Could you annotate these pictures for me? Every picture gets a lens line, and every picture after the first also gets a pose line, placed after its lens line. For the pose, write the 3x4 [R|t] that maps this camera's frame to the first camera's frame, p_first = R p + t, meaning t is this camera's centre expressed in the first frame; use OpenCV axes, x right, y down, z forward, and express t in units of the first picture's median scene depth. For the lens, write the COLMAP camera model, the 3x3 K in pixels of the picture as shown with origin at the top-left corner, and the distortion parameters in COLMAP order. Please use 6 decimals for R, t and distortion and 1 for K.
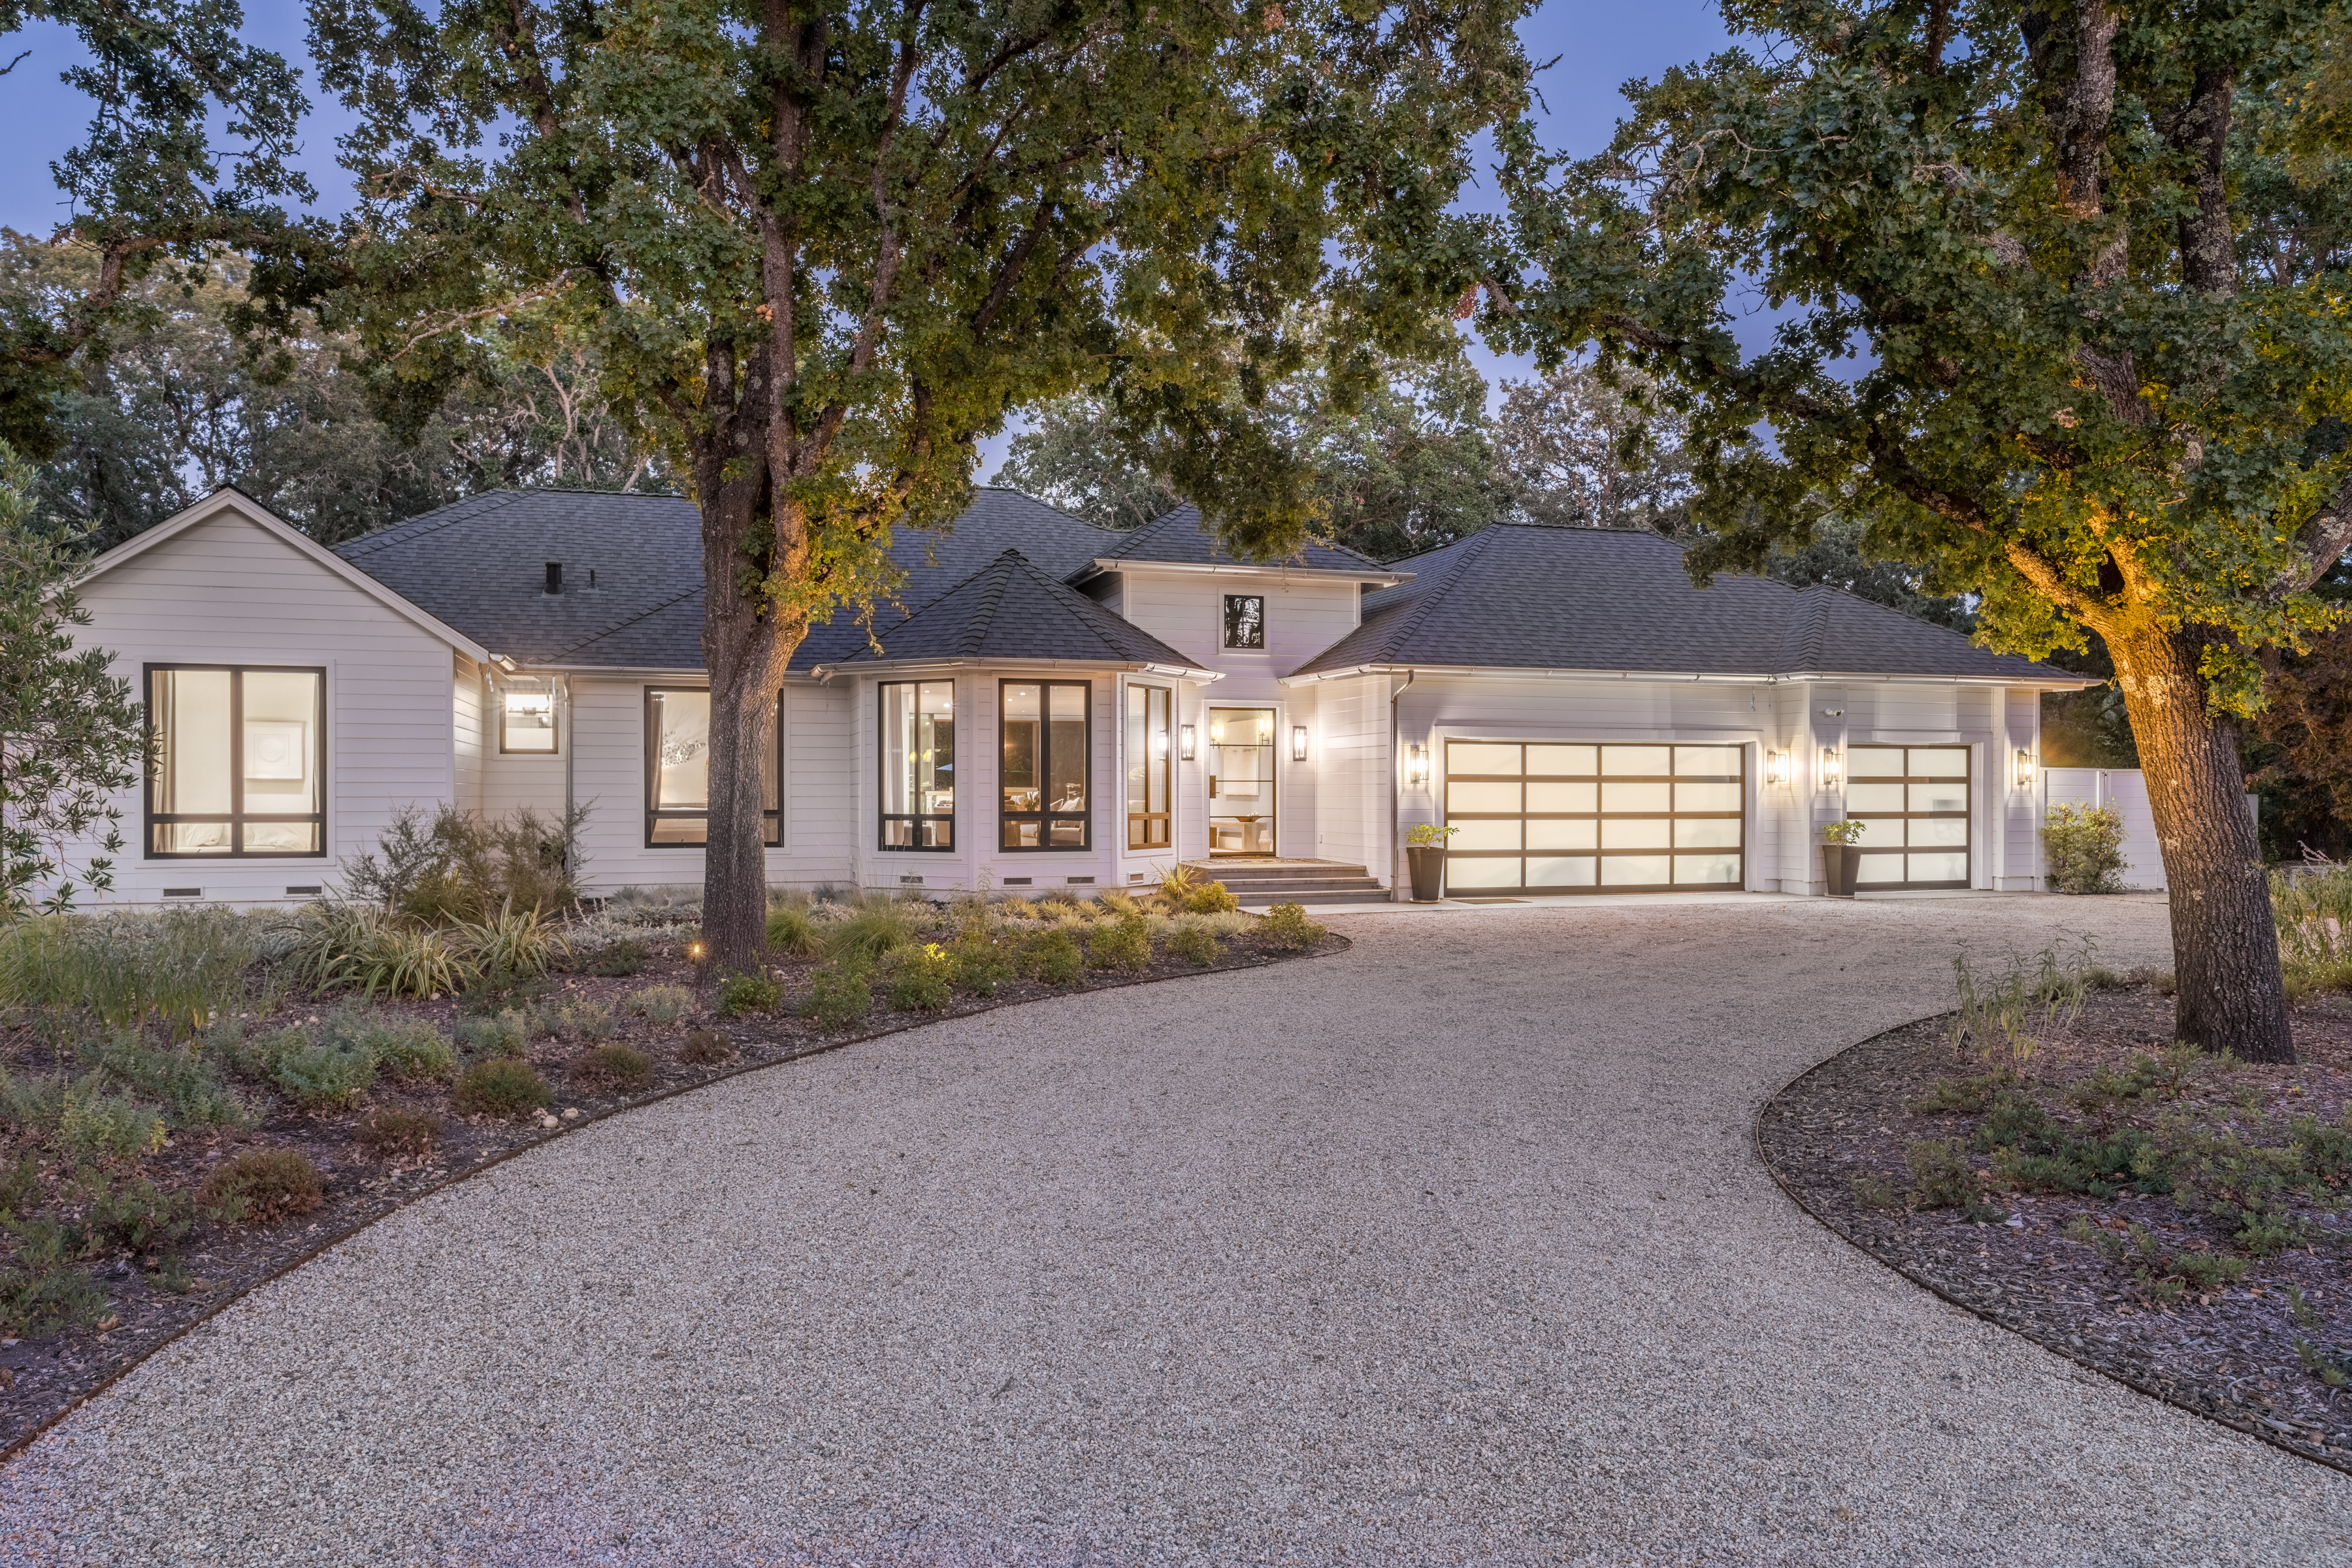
lens RADIAL K [[1496.2, 0, 1180.6], [0, 1496.2, 787.8], [0, 0, 1]] dist [-0.007834, -0.001900]
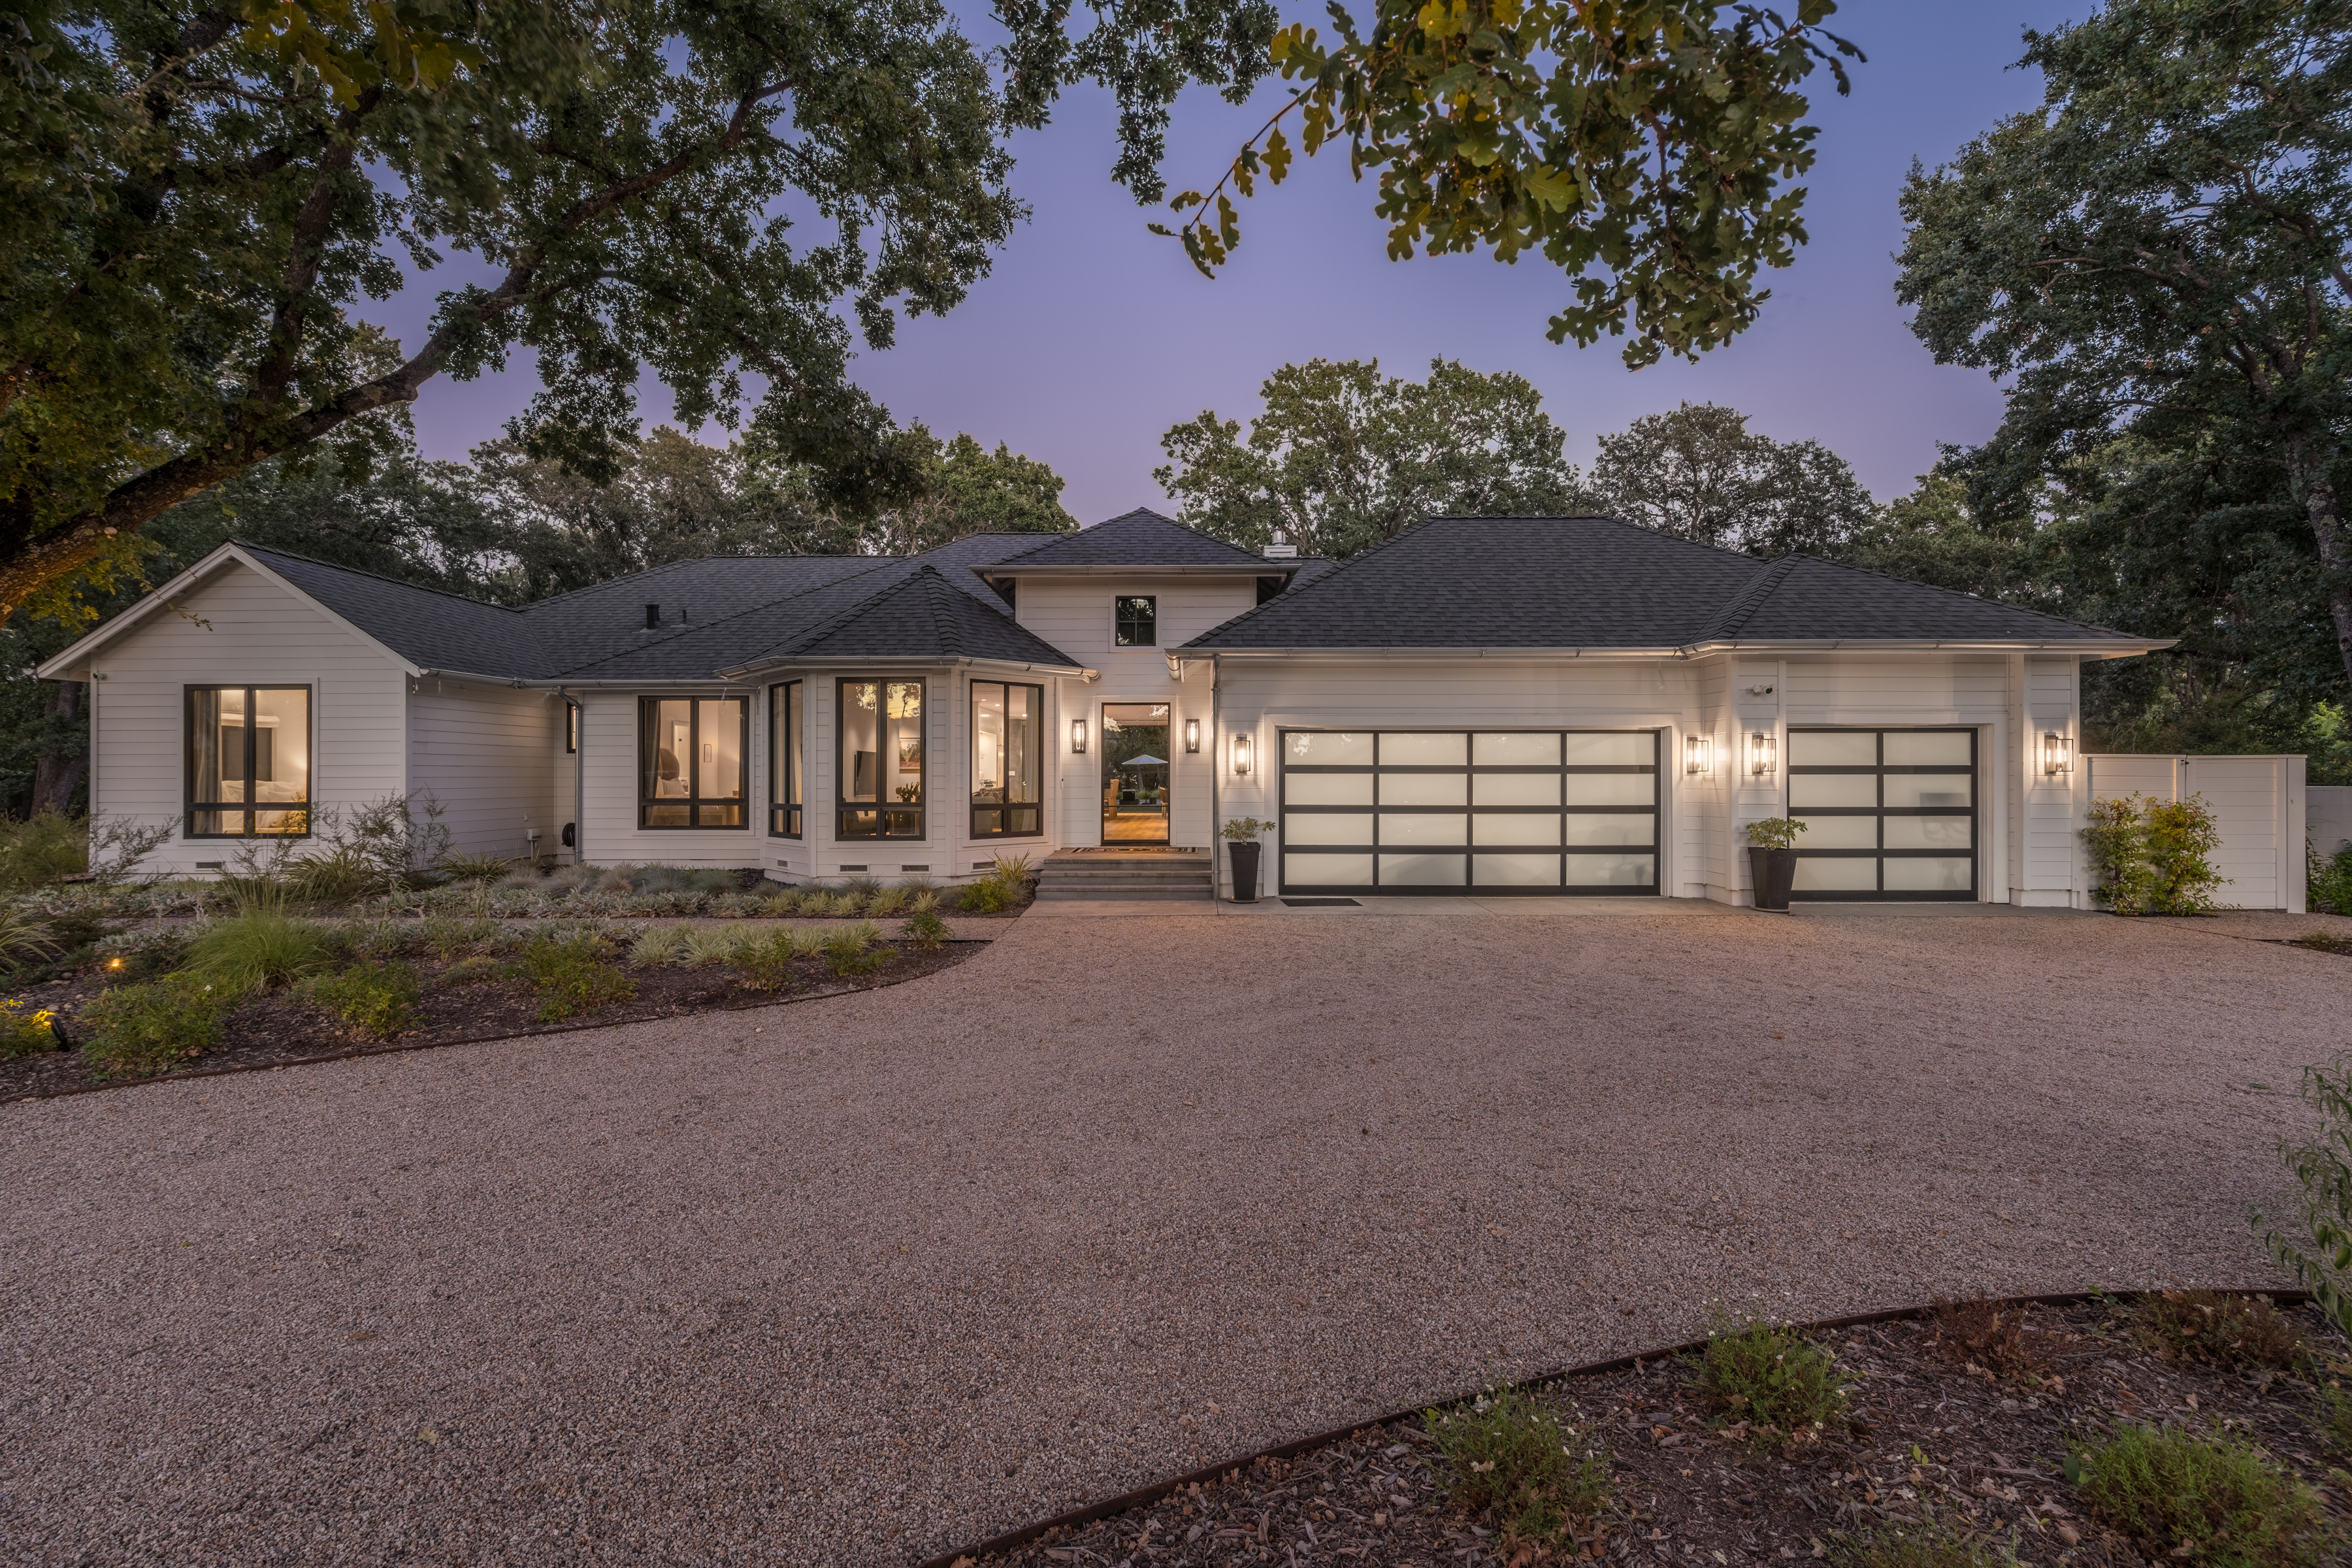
lens RADIAL K [[949.1, 0, 1175.5], [0, 949.1, 785.3], [0, 0, 1]] dist [-0.000134, 0.000267]
pose [[0.951610, 0.001224, -0.307305, 0.281639], [0.001512, 0.999961, 0.008663, -0.001625], [0.307304, -0.008709, 0.951572, 0.381299]]
